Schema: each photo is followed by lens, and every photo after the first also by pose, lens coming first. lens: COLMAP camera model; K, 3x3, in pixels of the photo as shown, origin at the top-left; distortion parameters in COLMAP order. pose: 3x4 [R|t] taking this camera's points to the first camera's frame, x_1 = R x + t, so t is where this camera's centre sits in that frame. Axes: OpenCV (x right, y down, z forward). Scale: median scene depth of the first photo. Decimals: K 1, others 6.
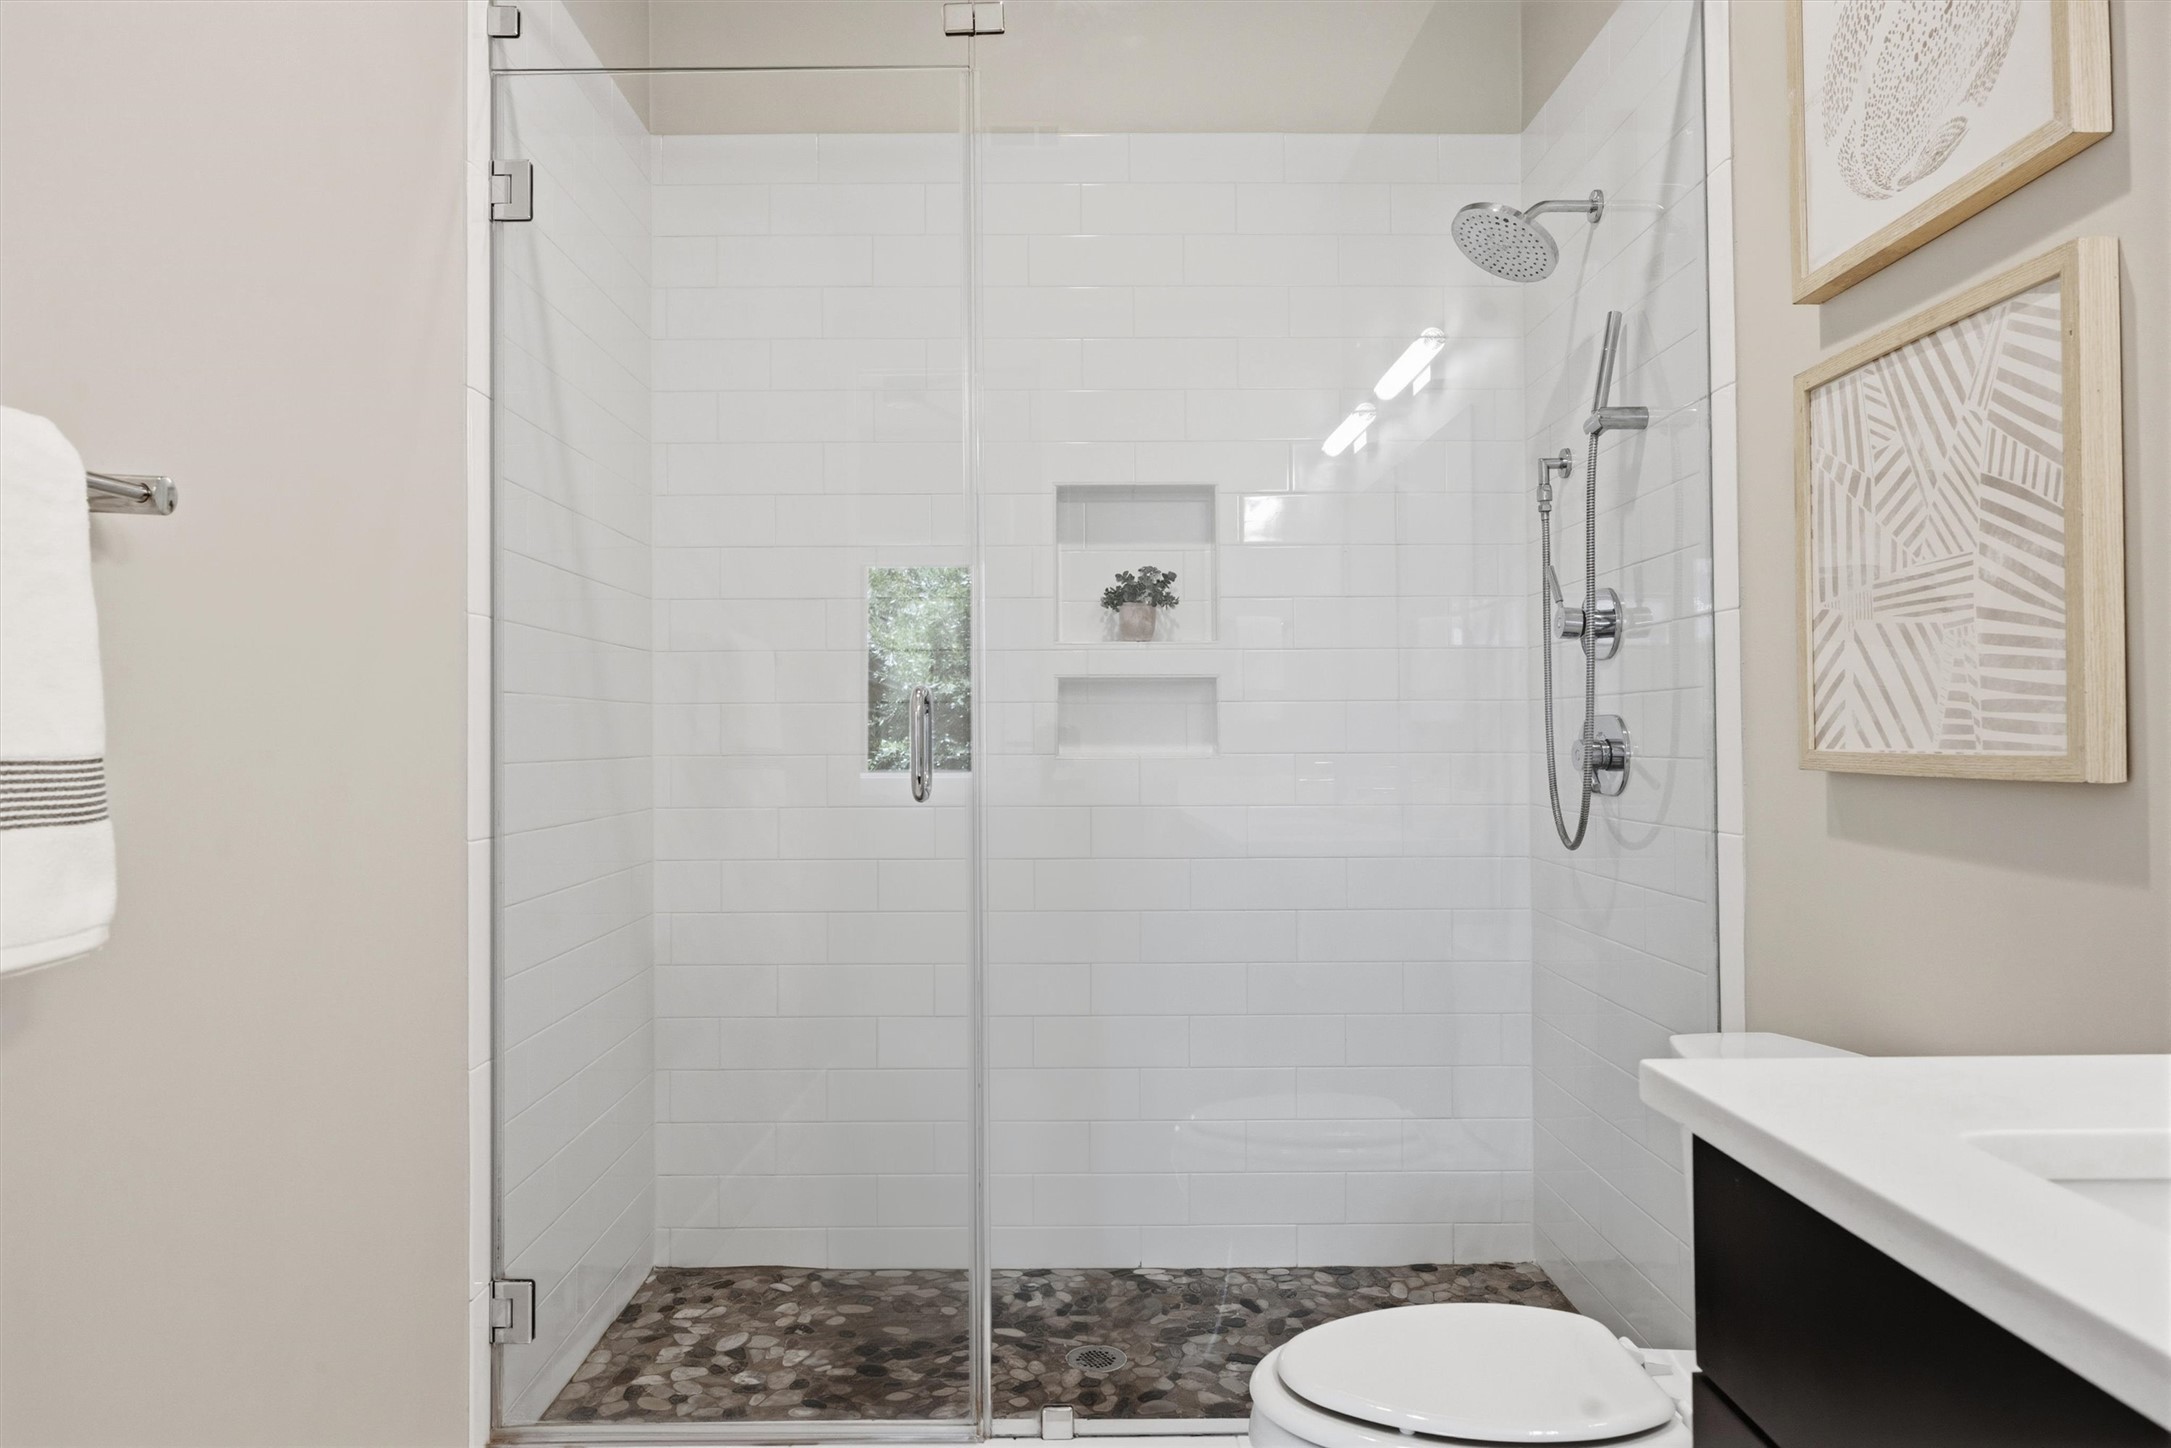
lens RADIAL K [[1339.8, 0, 1108.5], [0, 1339.8, 719.4], [0, 0, 1]] dist [-0.003969, -0.001409]
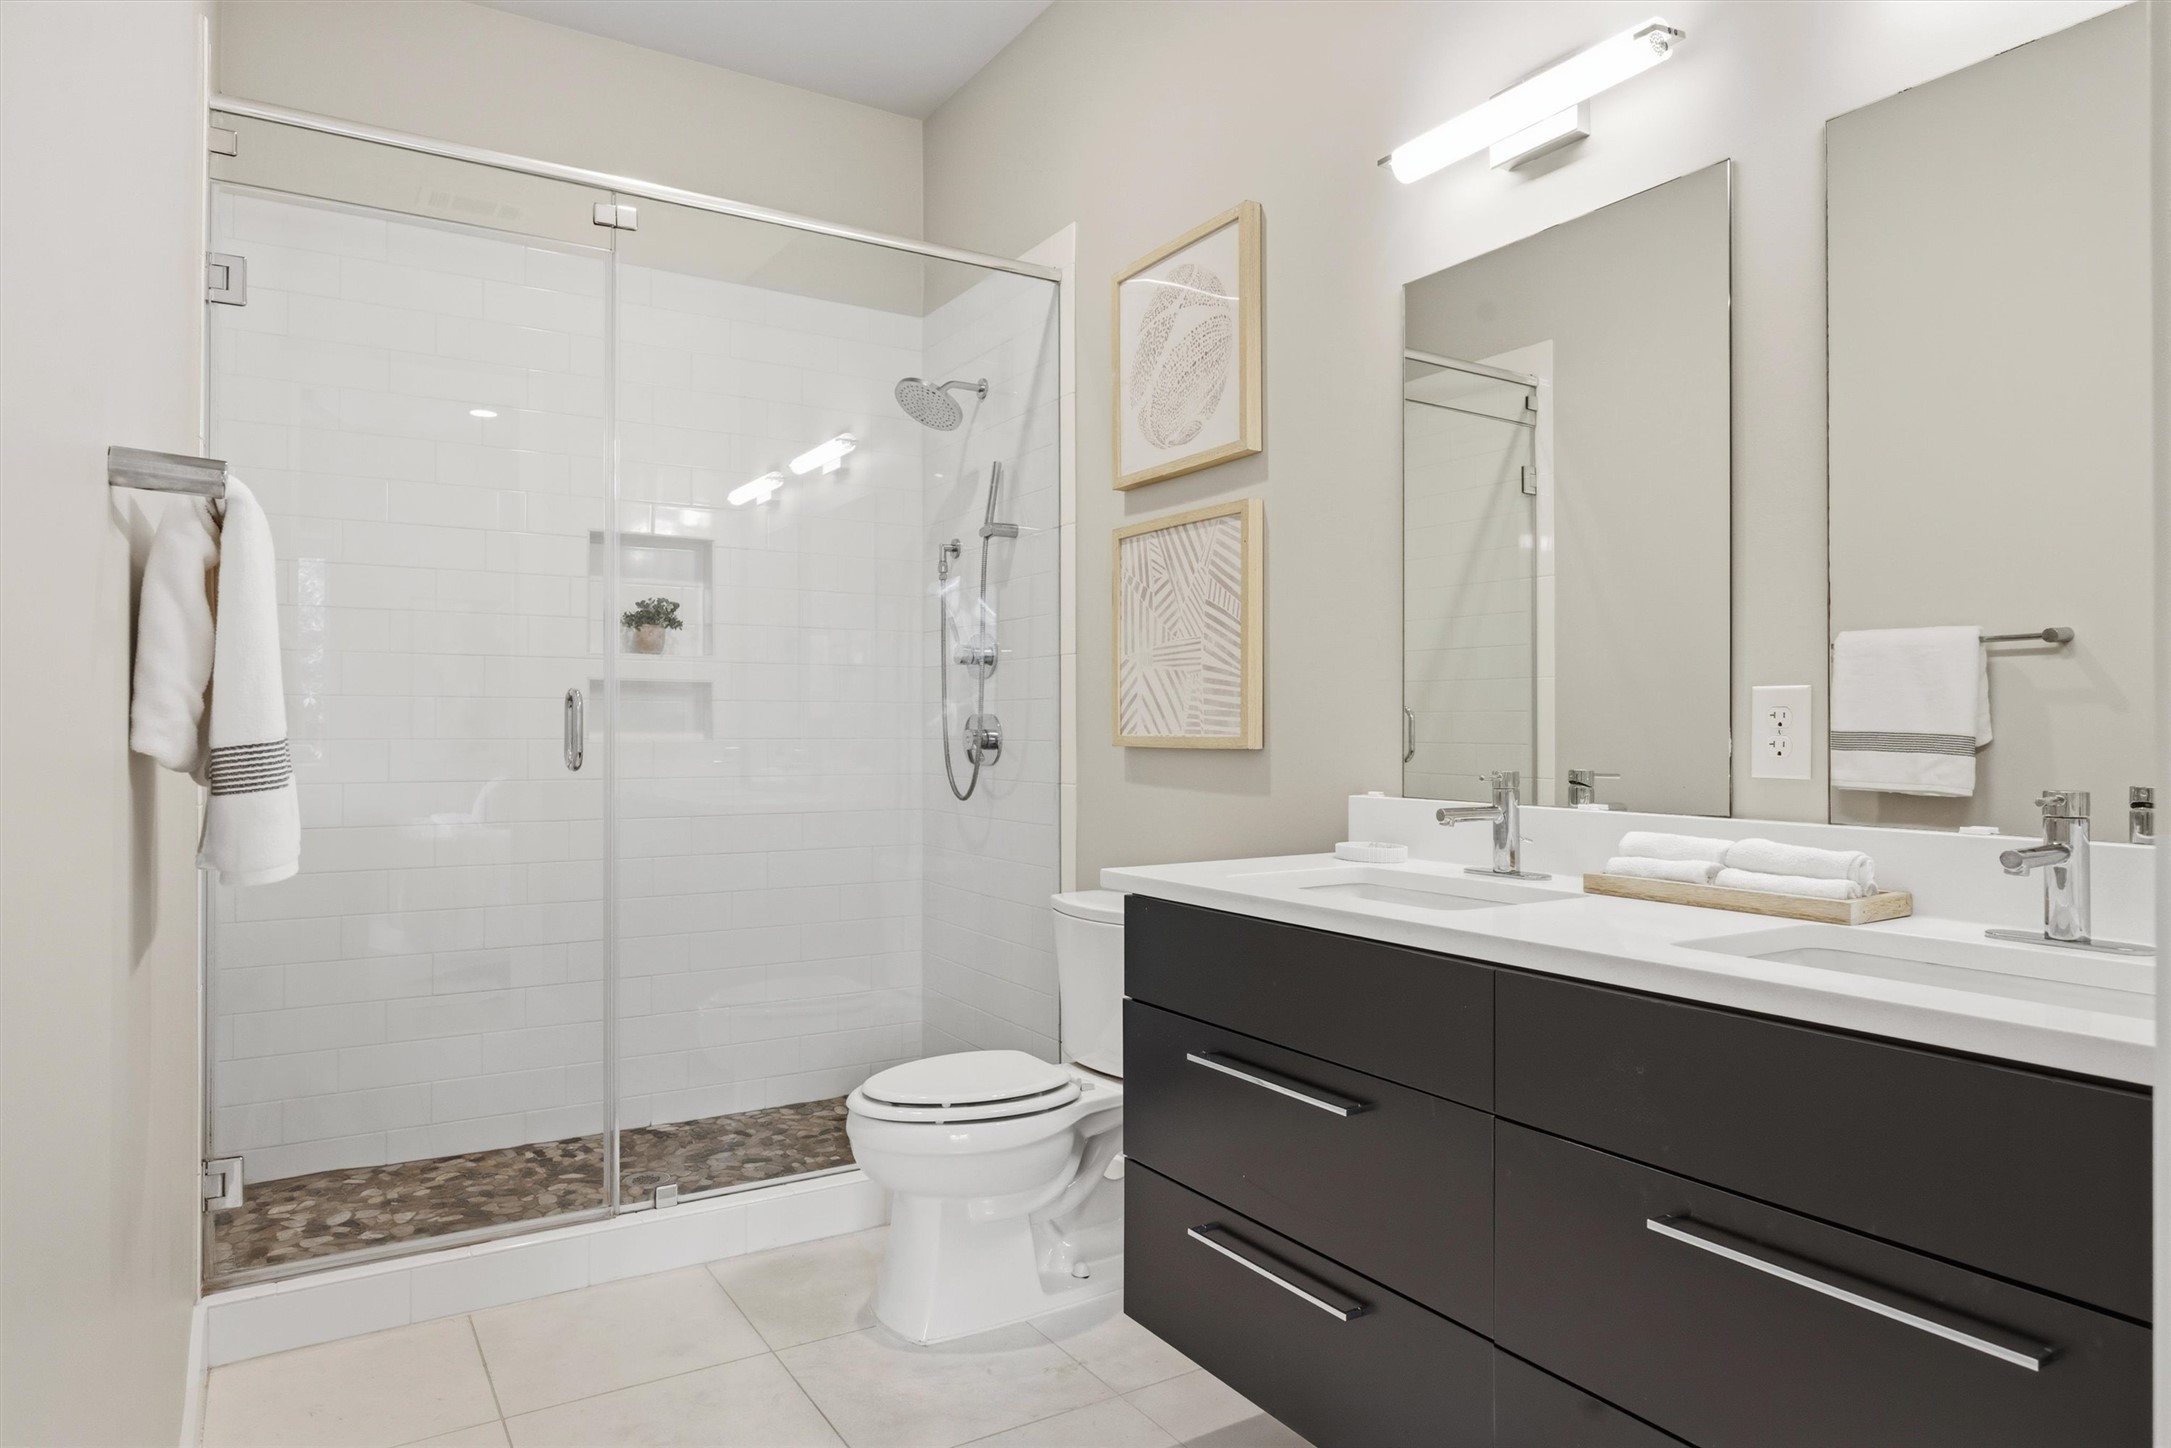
lens RADIAL K [[1247.3, 0, 1068.9], [0, 1247.3, 722.5], [0, 0, 1]] dist [-0.006076, -0.000726]
pose [[0.861685, 0.008671, 0.507370, -0.408455], [-0.011966, 0.999923, 0.003234, 0.000665], [-0.507303, -0.008857, 0.861722, -0.446354]]
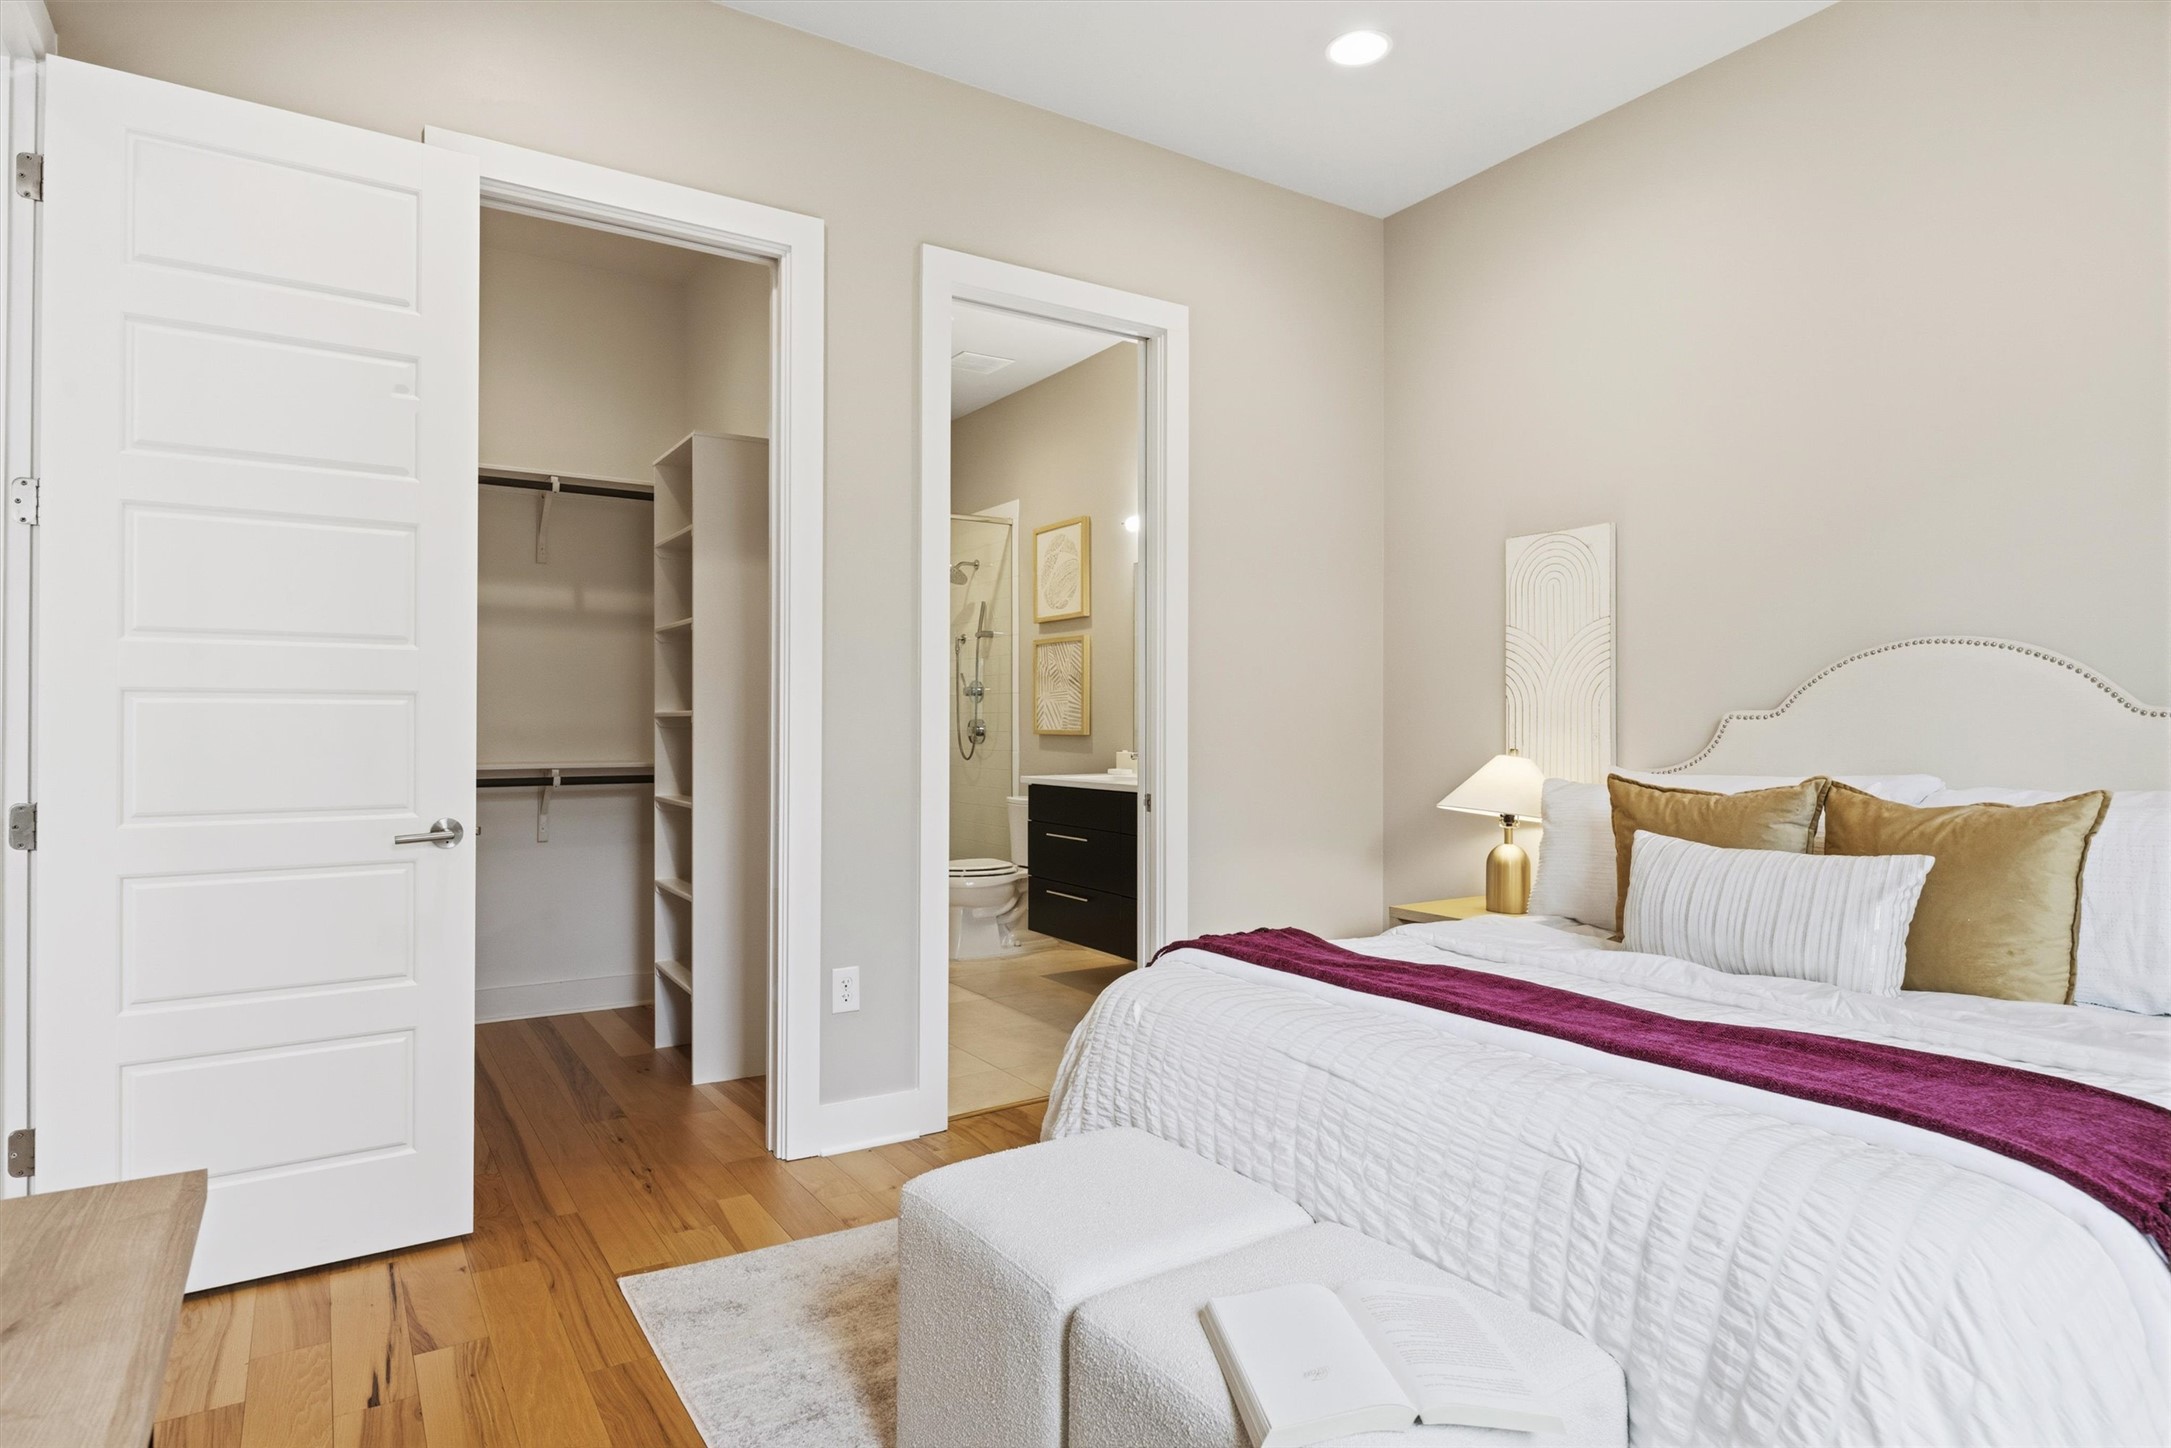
lens RADIAL K [[1194.9, 0, 1086.0], [0, 1194.9, 725.3], [0, 0, 1]] dist [-0.019706, -0.000394]
pose [[0.845107, 0.007424, 0.534546, -1.401243], [-0.013196, 0.999889, 0.006975, -0.018264], [-0.534434, -0.012948, 0.845111, -2.344708]]
